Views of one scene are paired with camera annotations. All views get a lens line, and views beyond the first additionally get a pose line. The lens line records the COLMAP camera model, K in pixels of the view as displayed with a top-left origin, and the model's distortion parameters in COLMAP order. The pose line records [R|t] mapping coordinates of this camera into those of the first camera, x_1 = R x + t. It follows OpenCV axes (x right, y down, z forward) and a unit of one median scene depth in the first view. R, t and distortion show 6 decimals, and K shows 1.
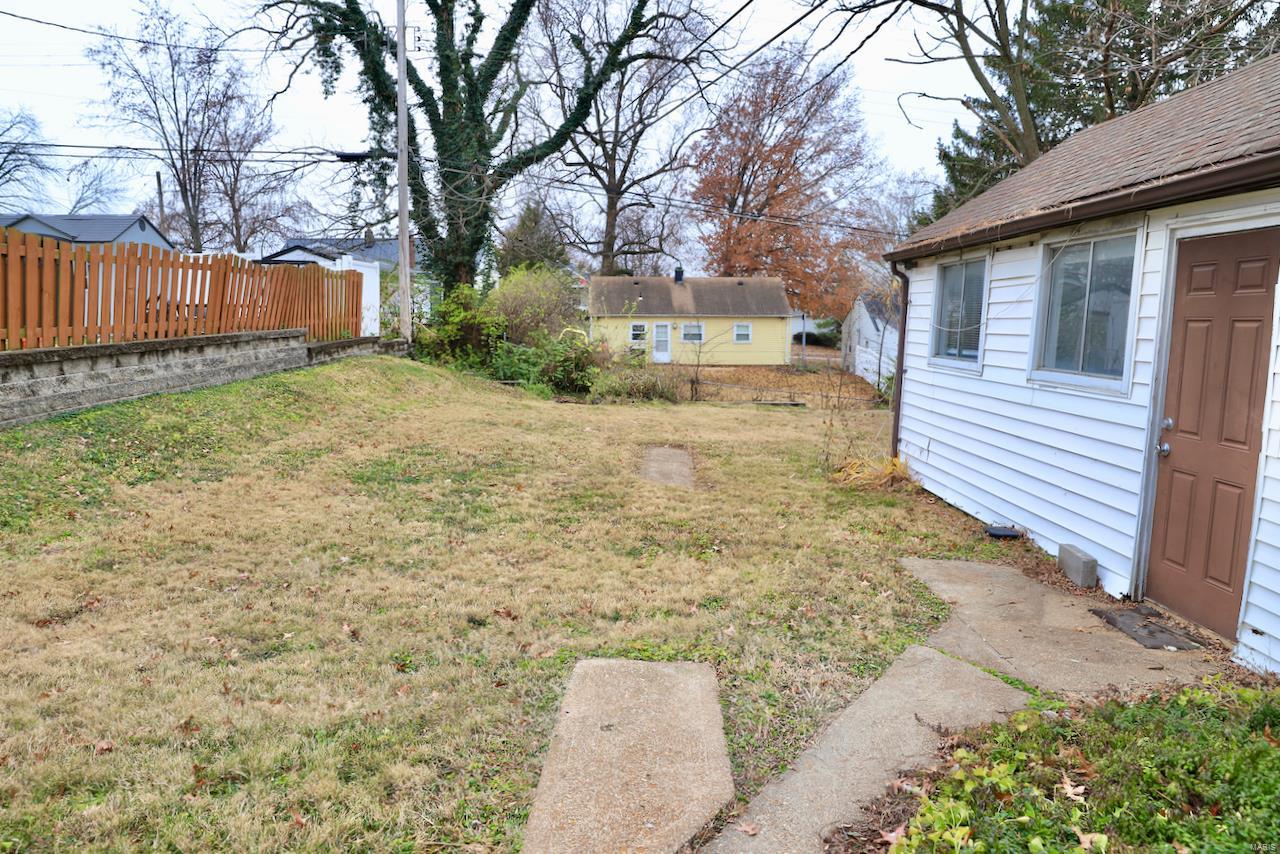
lens RADIAL K [[893.2, 0, 640.0], [0, 893.2, 427.0], [0, 0, 1]] dist [-0.000294, -0.000287]
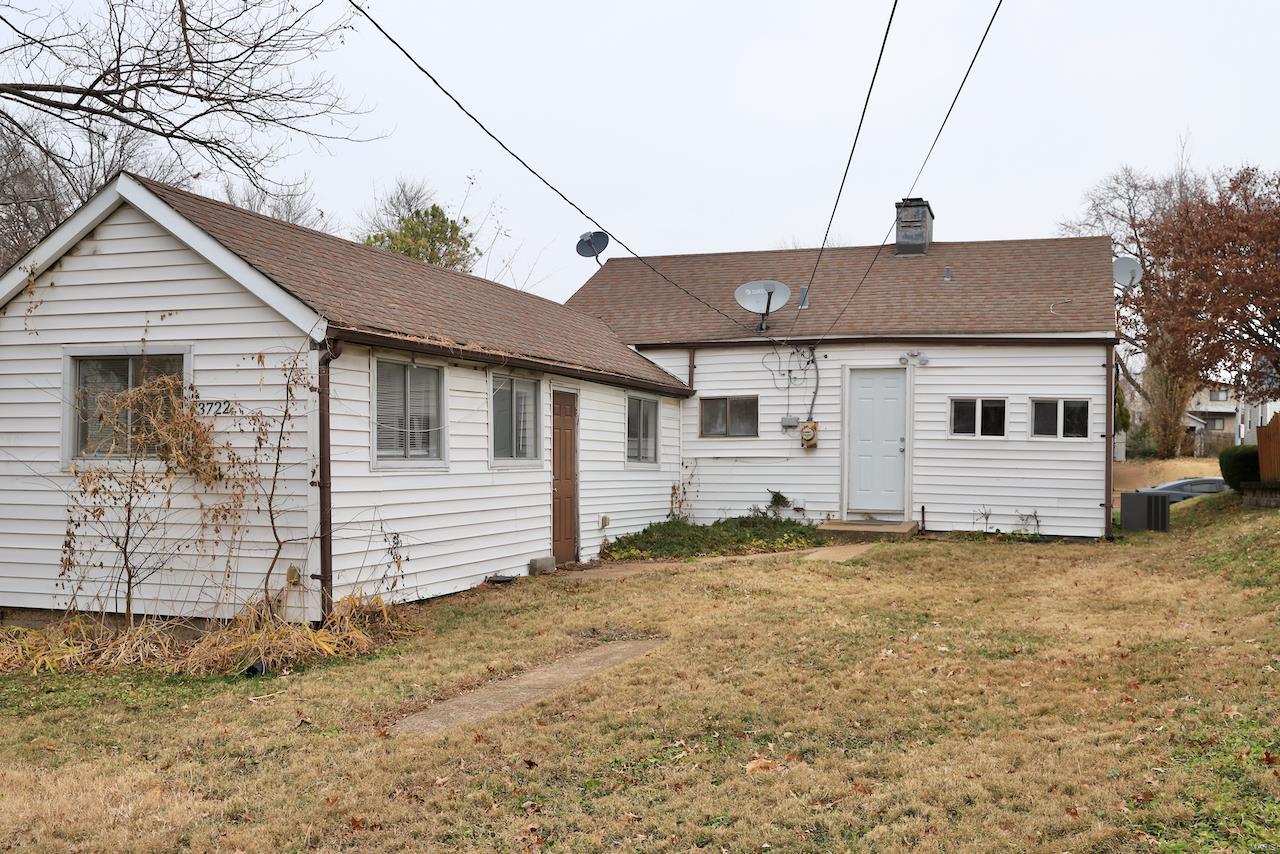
lens RADIAL K [[1264.6, 0, 640.0], [0, 1264.6, 427.0], [0, 0, 1]] dist [0.000048, -0.000066]
pose [[-0.939554, -0.040924, 0.339945, -0.489232], [-0.006136, 0.994685, 0.102785, -0.345278], [-0.342345, 0.094487, -0.934811, 2.975198]]
